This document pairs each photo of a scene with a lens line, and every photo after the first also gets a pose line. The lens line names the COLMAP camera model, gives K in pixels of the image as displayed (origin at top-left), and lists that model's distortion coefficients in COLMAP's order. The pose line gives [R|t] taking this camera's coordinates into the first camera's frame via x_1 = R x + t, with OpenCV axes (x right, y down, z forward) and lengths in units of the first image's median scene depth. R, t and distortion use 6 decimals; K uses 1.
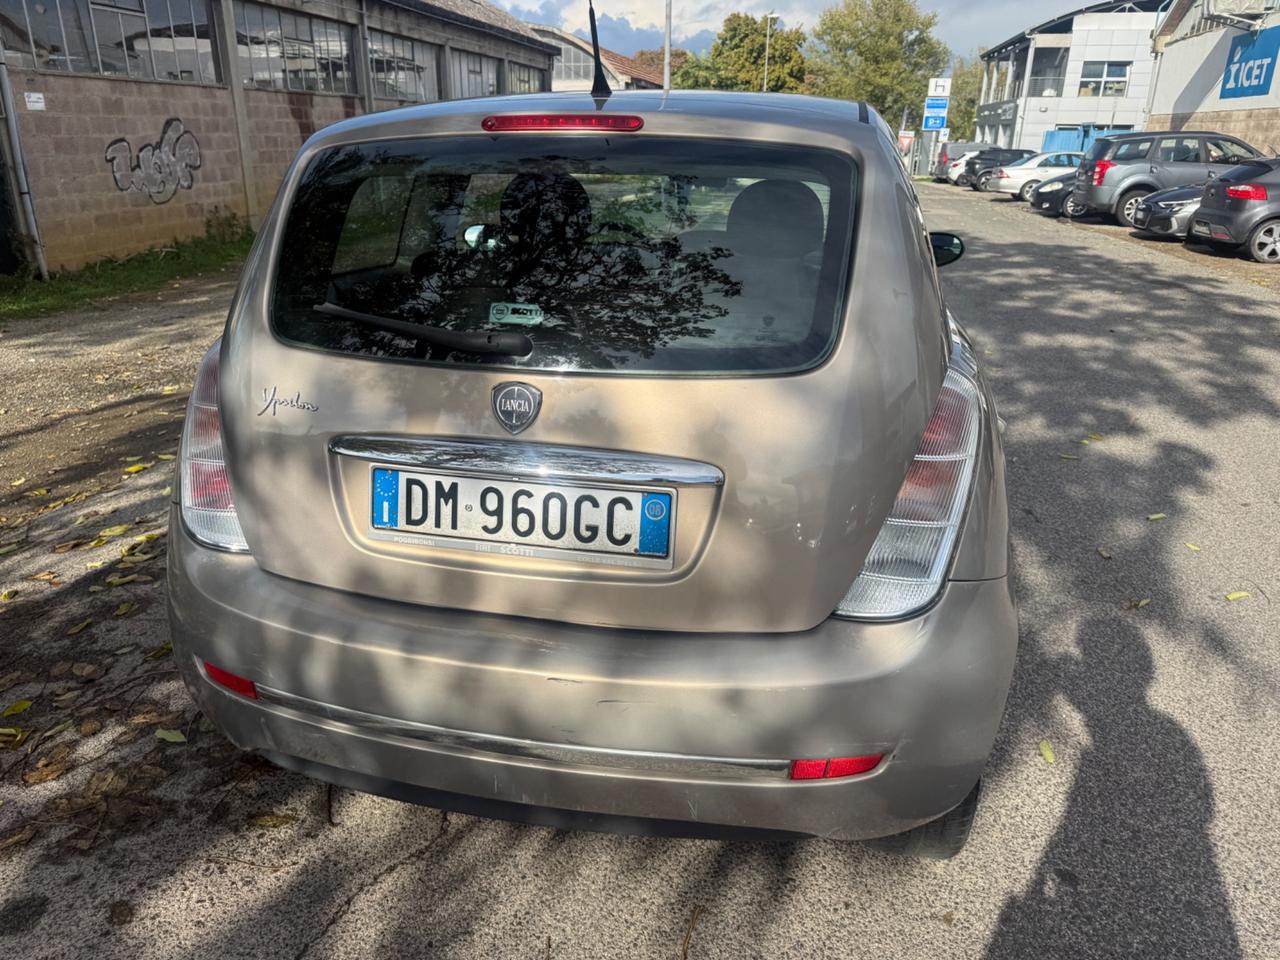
lens RADIAL K [[910.8, 0, 617.3], [0, 910.8, 498.6], [0, 0, 1]] dist [-0.000318, -0.004042]
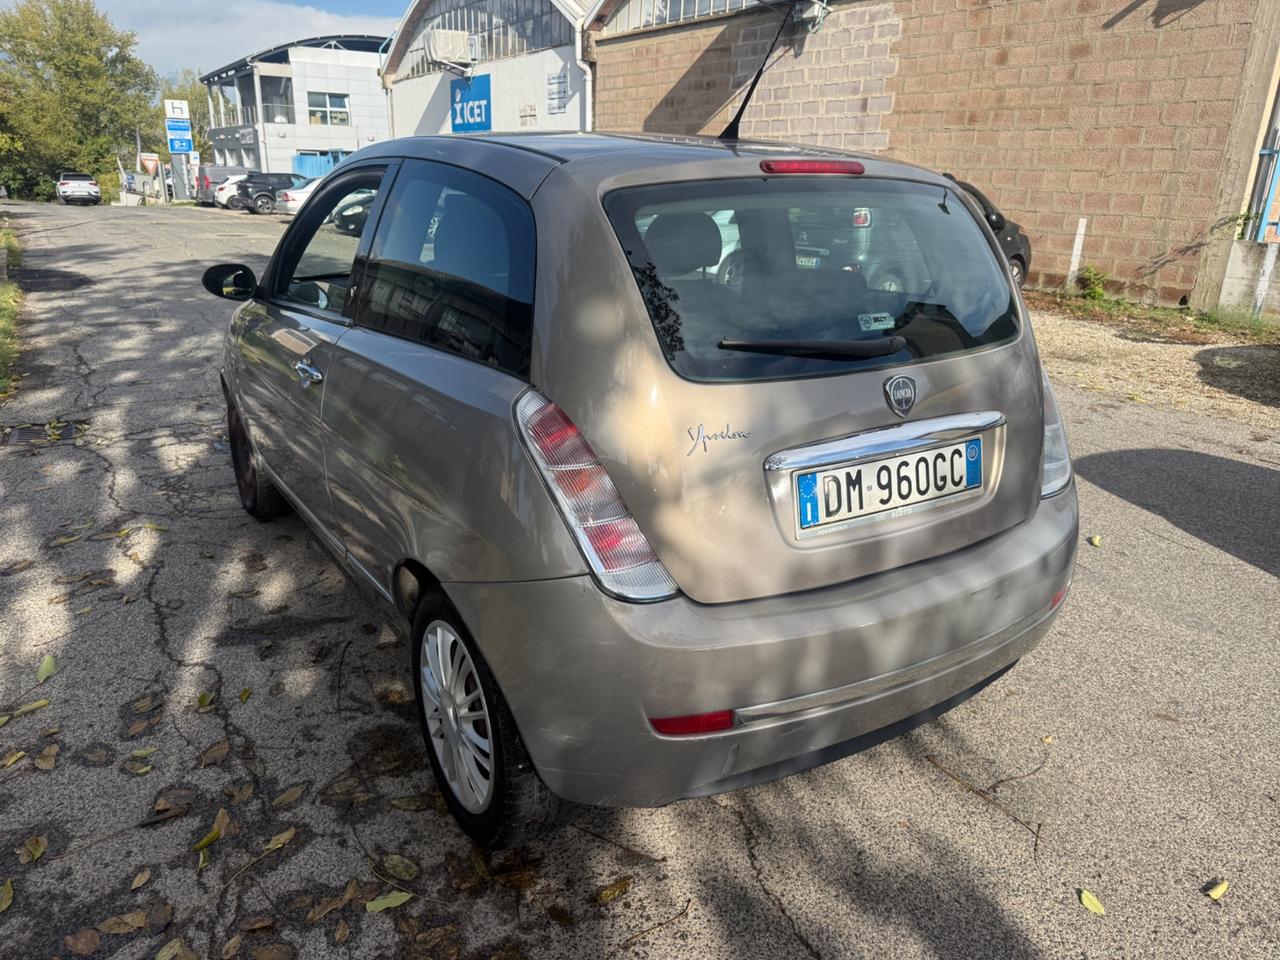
lens RADIAL K [[890.3, 0, 626.5], [0, 890.3, 517.9], [0, 0, 1]] dist [0.003212, -0.011534]
pose [[0.706993, -0.250427, 0.661398, -0.083704], [0.247836, 0.963633, 0.099943, -0.010577], [-0.662374, 0.093259, 0.743346, 0.024738]]
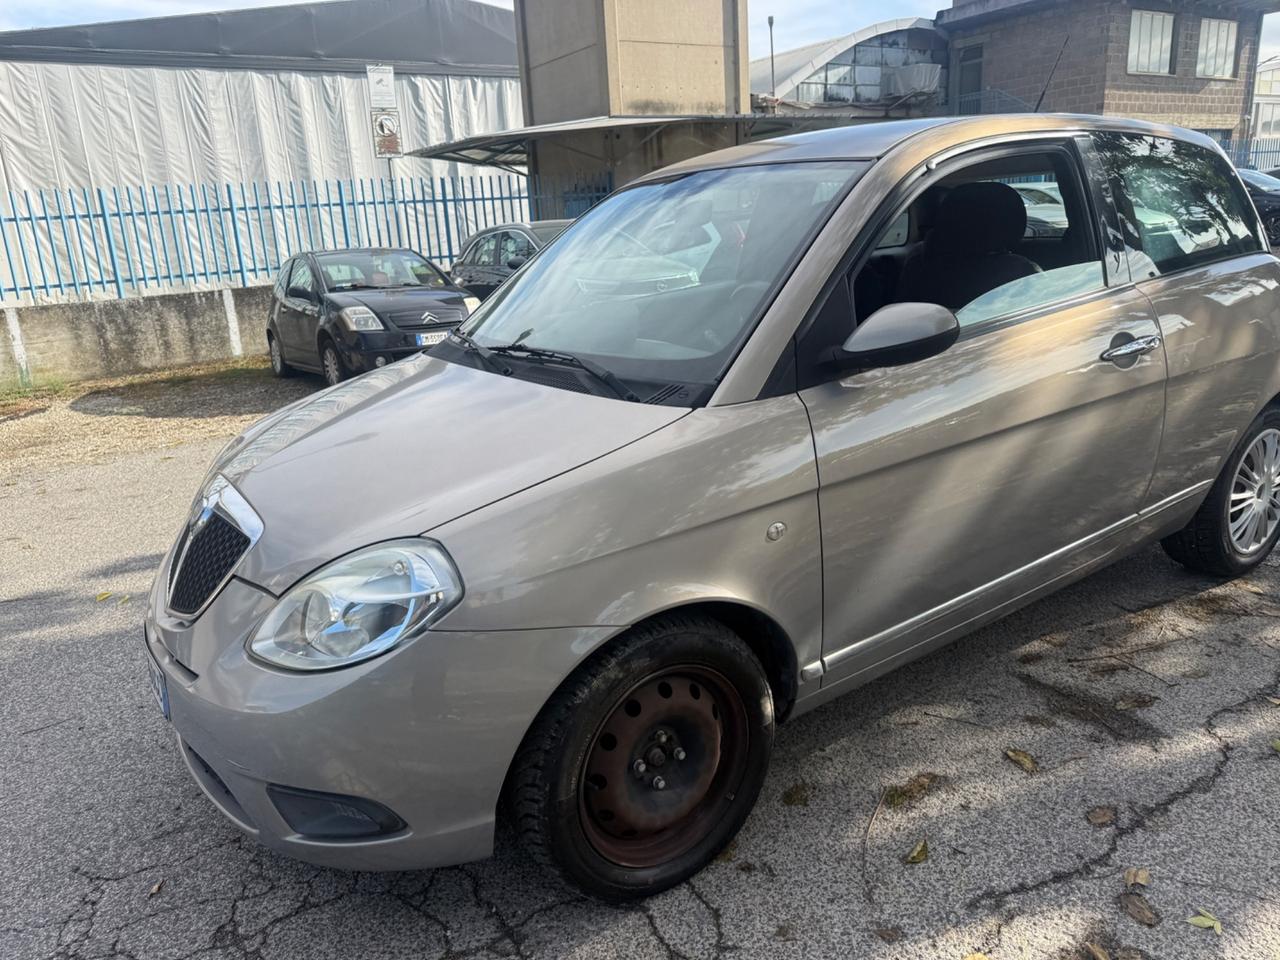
lens RADIAL K [[907.6, 0, 620.6], [0, 907.6, 475.2], [0, 0, 1]] dist [0.001544, -0.009566]
pose [[-0.715595, -0.146177, 0.683049, -0.065705], [0.314340, 0.805860, 0.501777, -0.087262], [-0.623790, 0.573778, -0.530720, 0.238415]]
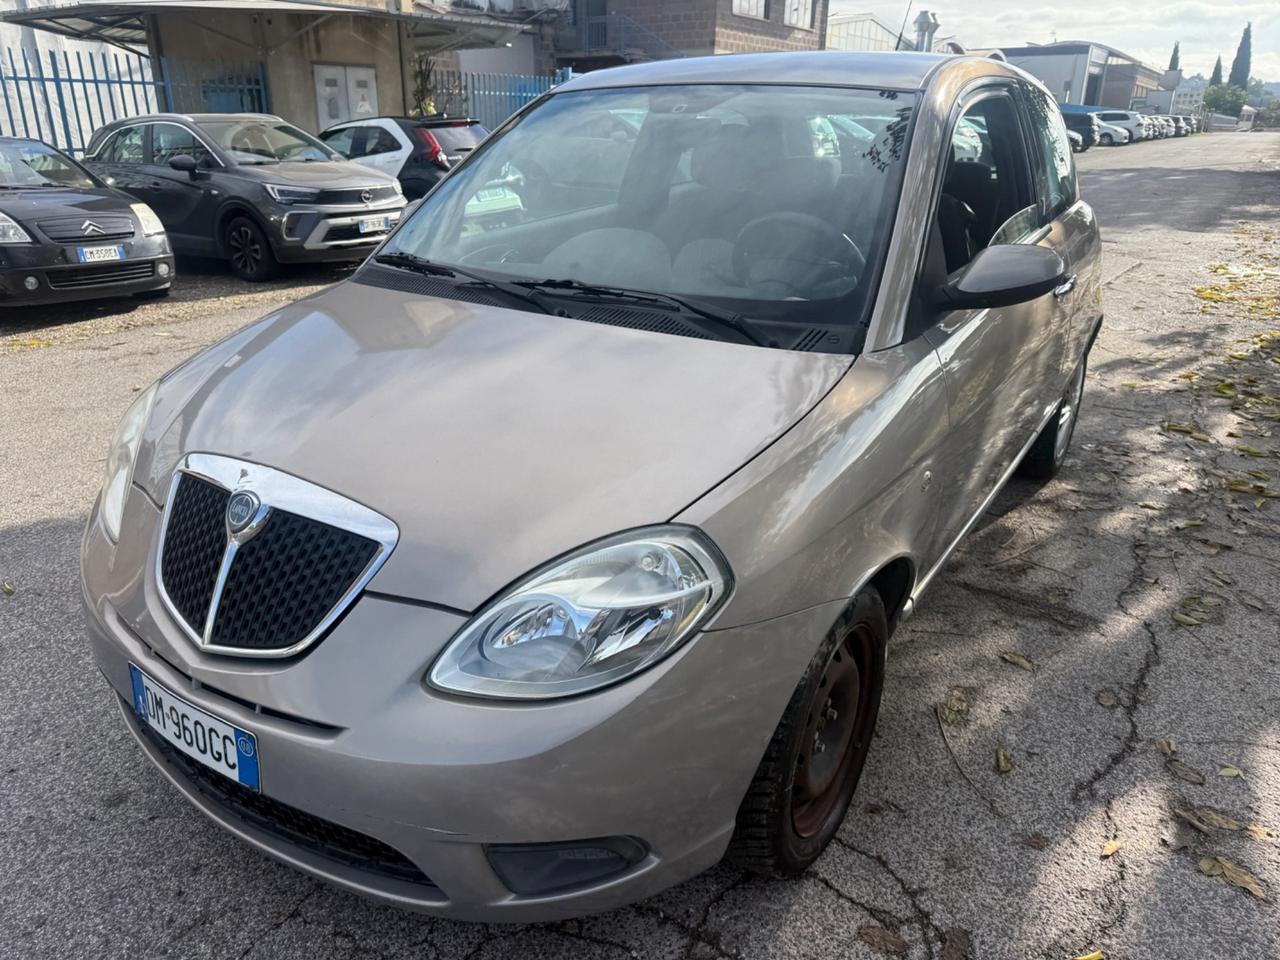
lens RADIAL K [[907.6, 0, 620.6], [0, 907.6, 475.2], [0, 0, 1]] dist [0.001544, -0.009566]
pose [[-0.931753, -0.140115, 0.334969, -0.022954], [0.125721, 0.740979, 0.659654, -0.094828], [-0.340633, 0.656747, -0.672794, 0.252588]]
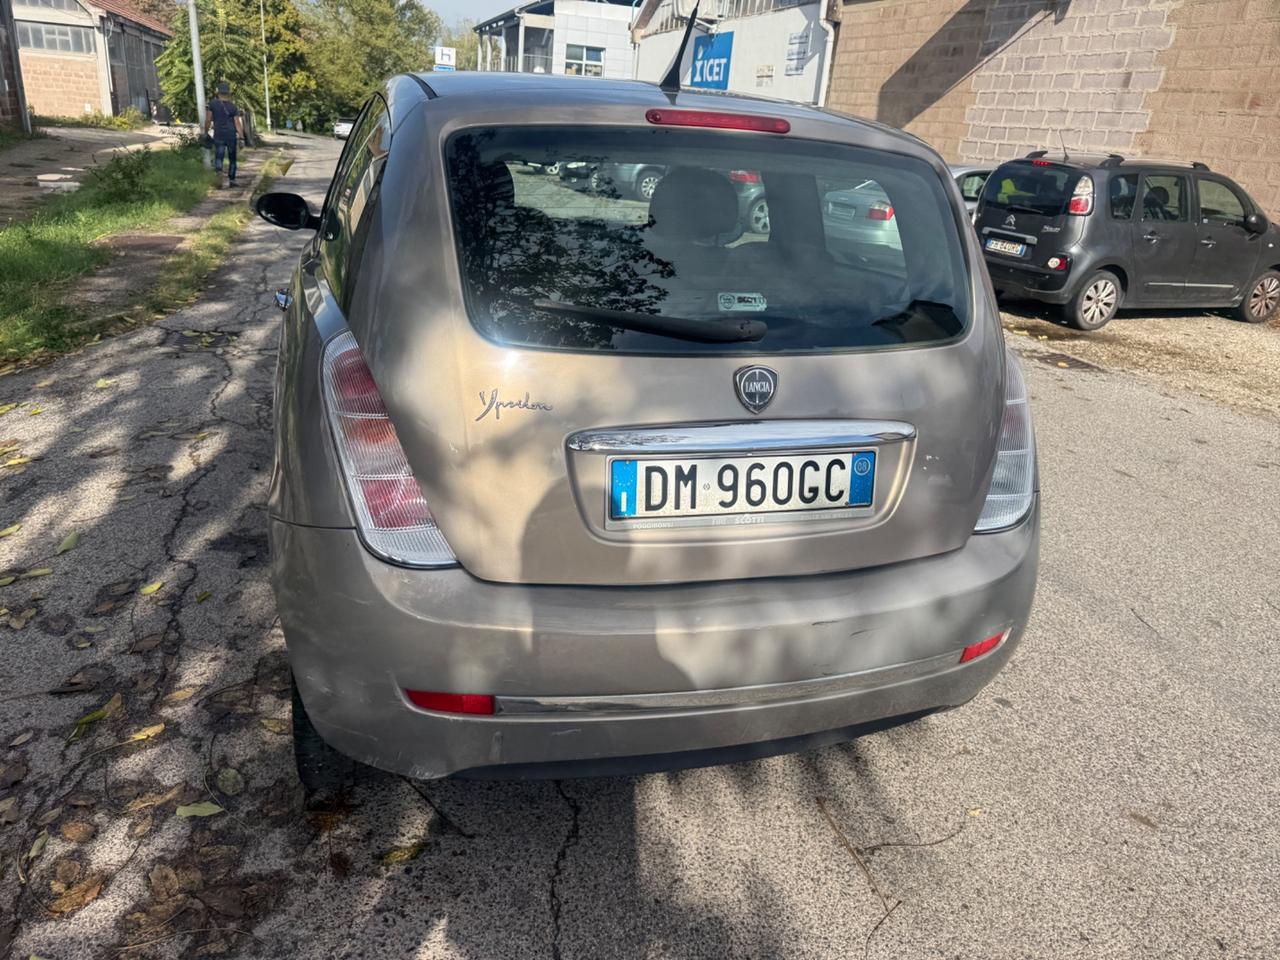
lens RADIAL K [[892.2, 0, 613.2], [0, 892.2, 516.0], [0, 0, 1]] dist [-0.000189, -0.007558]
pose [[0.872307, -0.145451, 0.466824, -0.053702], [0.117173, 0.989095, 0.089229, -0.004436], [-0.474712, -0.023136, 0.879837, 0.009254]]
